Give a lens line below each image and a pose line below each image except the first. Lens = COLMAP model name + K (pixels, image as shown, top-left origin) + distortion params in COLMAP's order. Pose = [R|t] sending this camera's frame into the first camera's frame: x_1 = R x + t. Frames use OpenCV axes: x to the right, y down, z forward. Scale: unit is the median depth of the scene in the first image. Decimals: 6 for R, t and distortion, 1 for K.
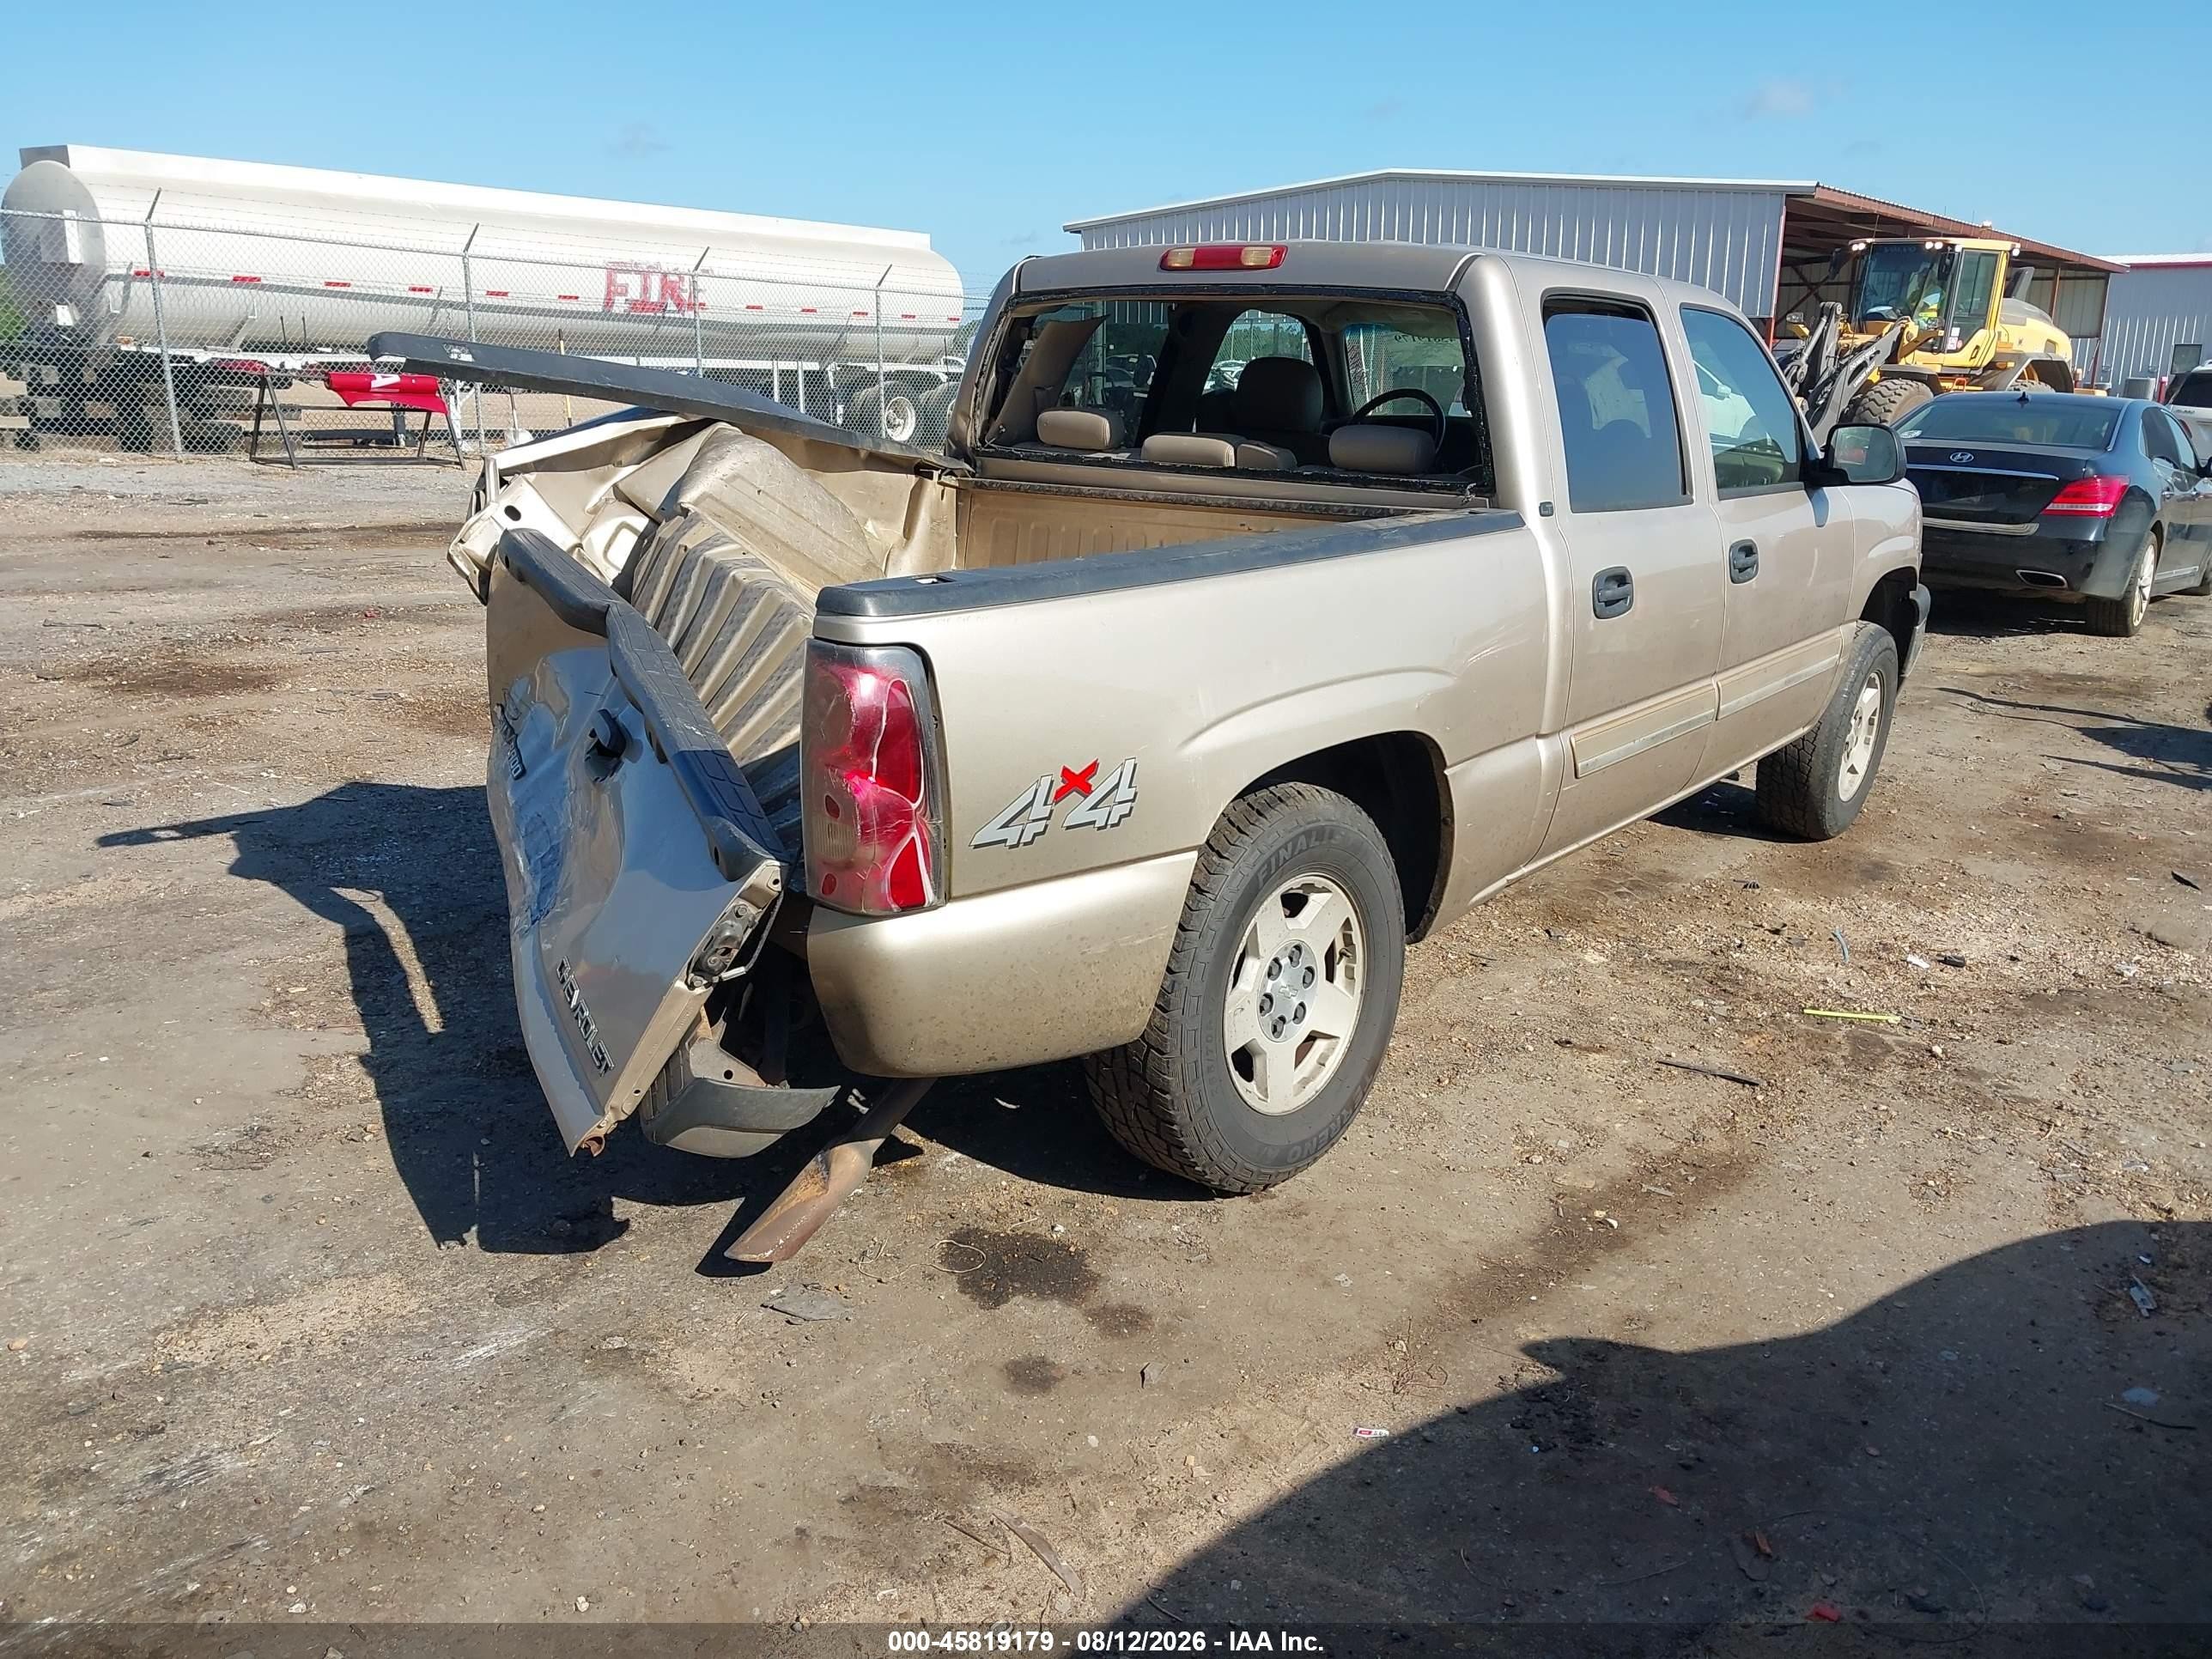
lens RADIAL K [[1710.6, 0, 1114.5], [0, 1710.6, 832.1], [0, 0, 1]] dist [0.011815, 0.003266]
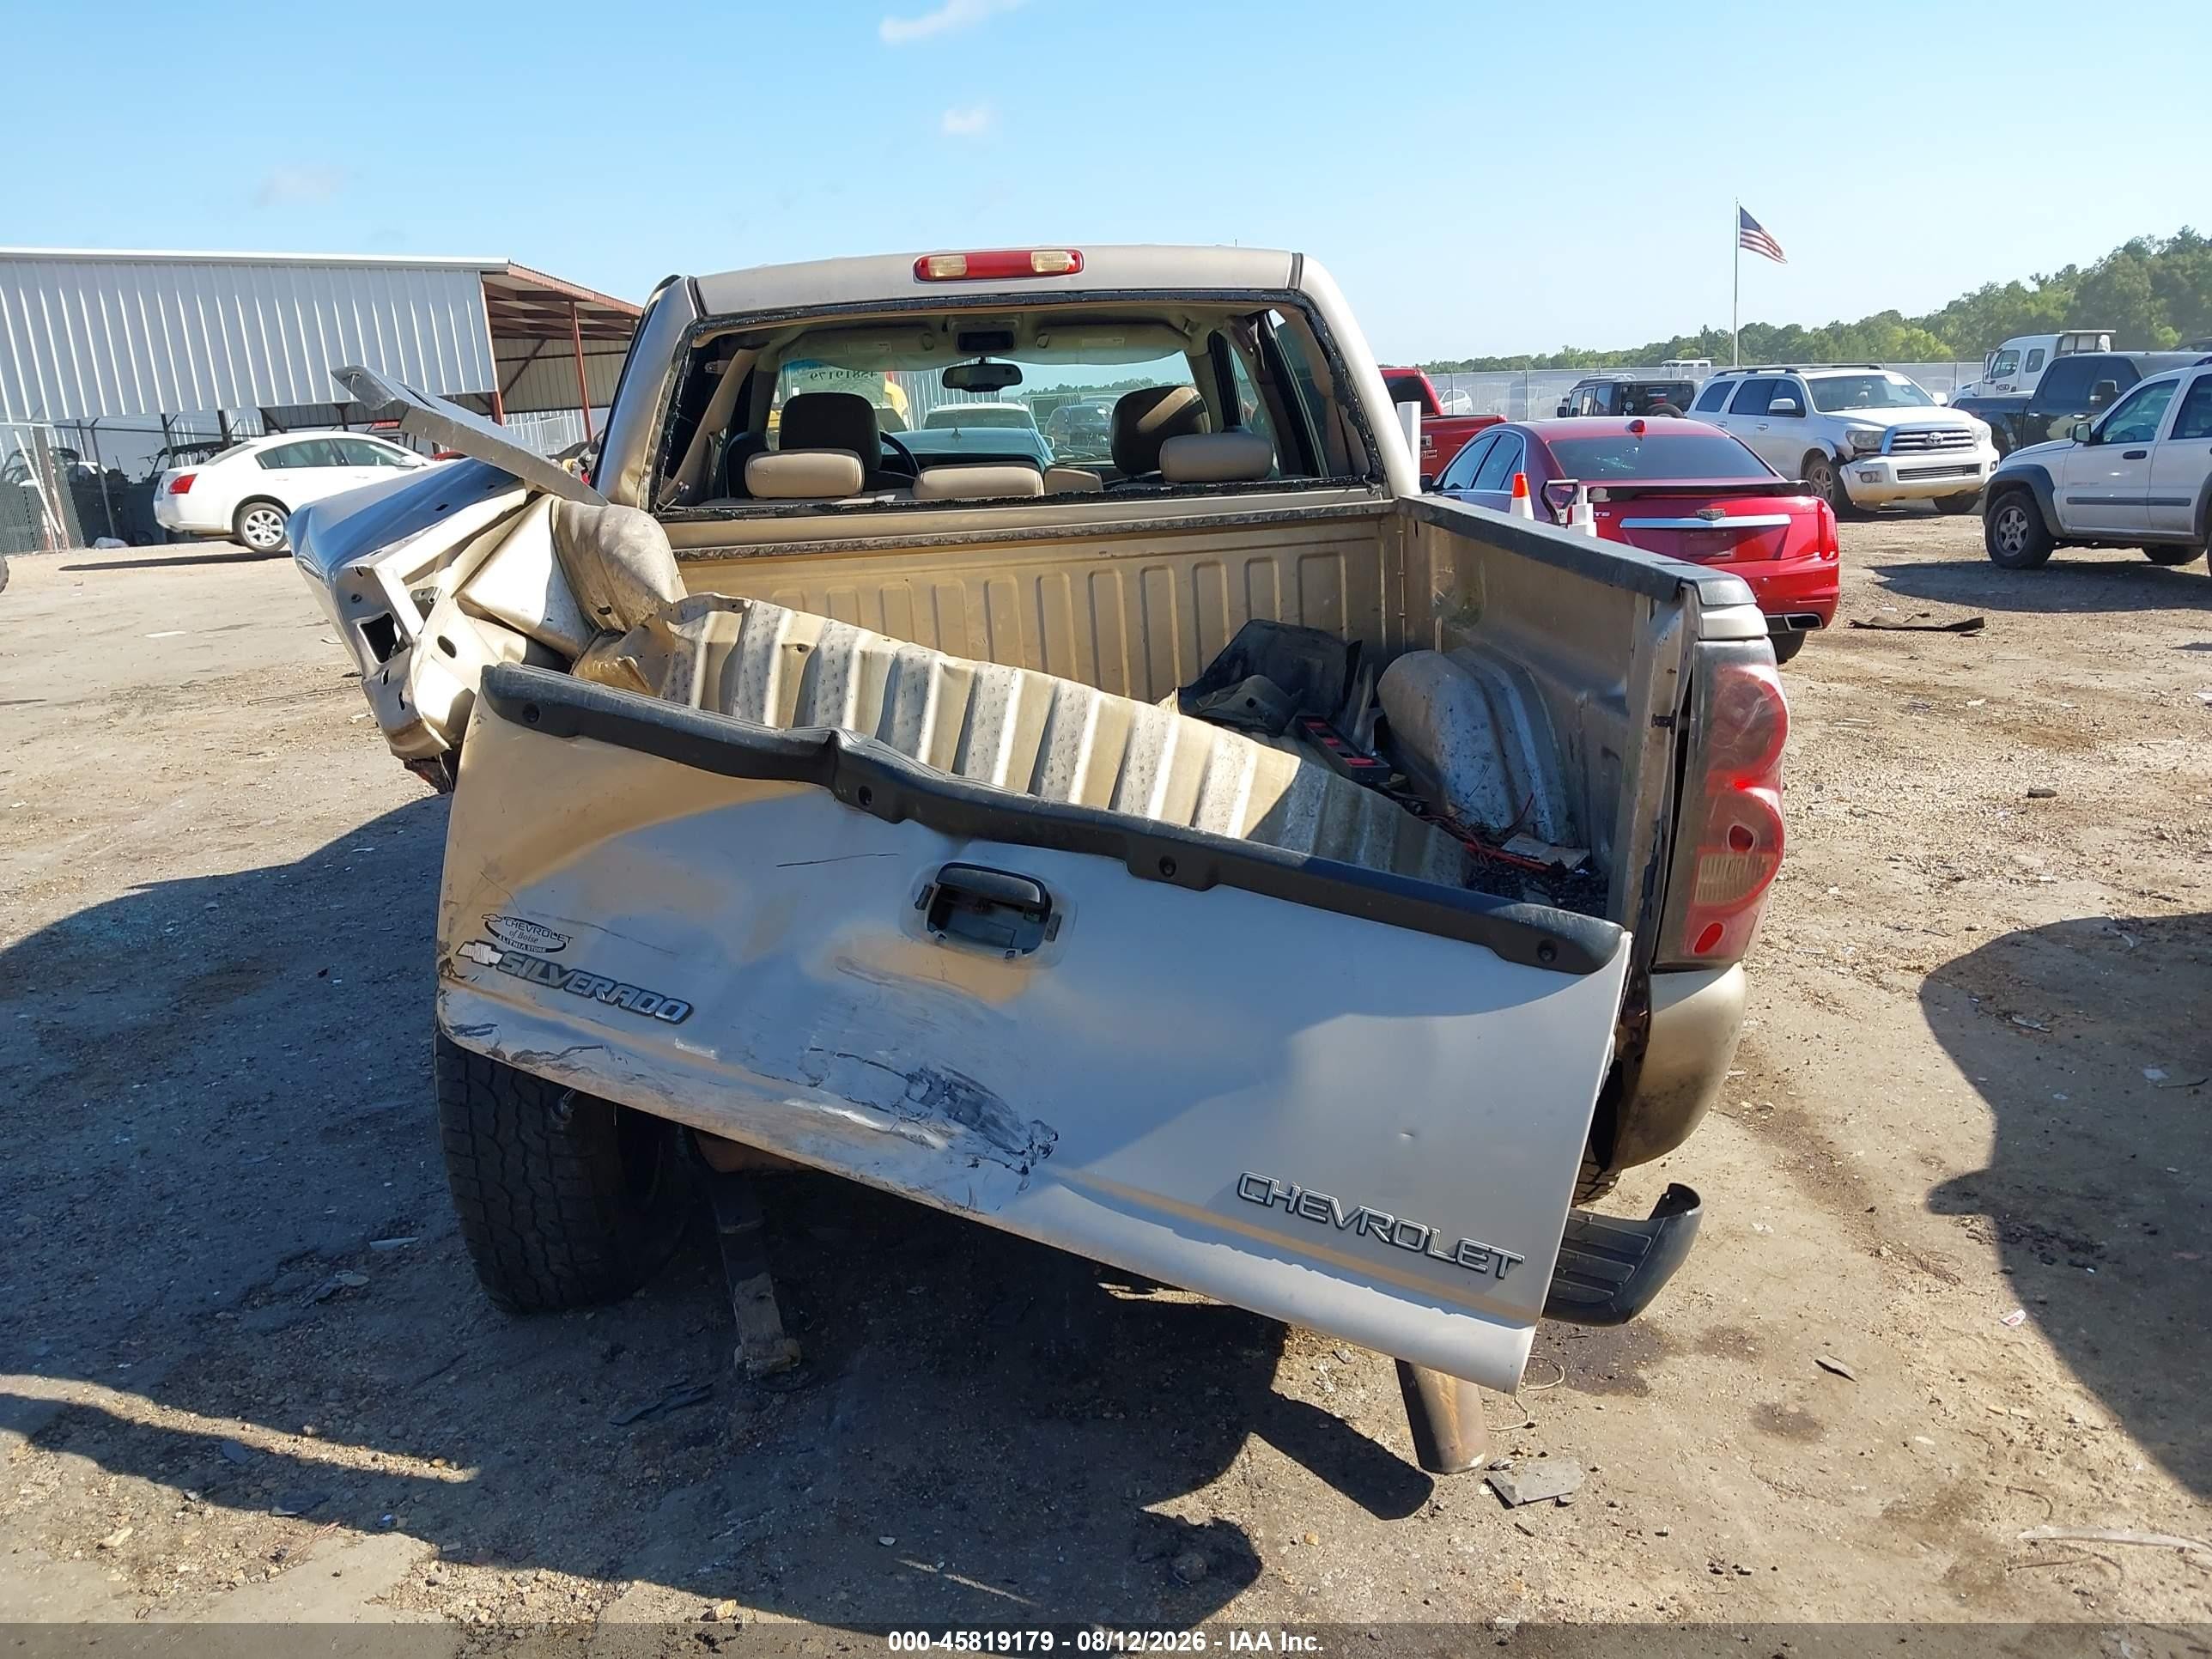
lens RADIAL K [[1710.6, 0, 1114.5], [0, 1710.6, 832.1], [0, 0, 1]] dist [0.011815, 0.003266]
pose [[0.723152, -0.217013, 0.655710, -0.501120], [0.244968, 0.968227, 0.050278, -0.072410], [-0.645787, 0.124269, 0.753336, 0.299699]]
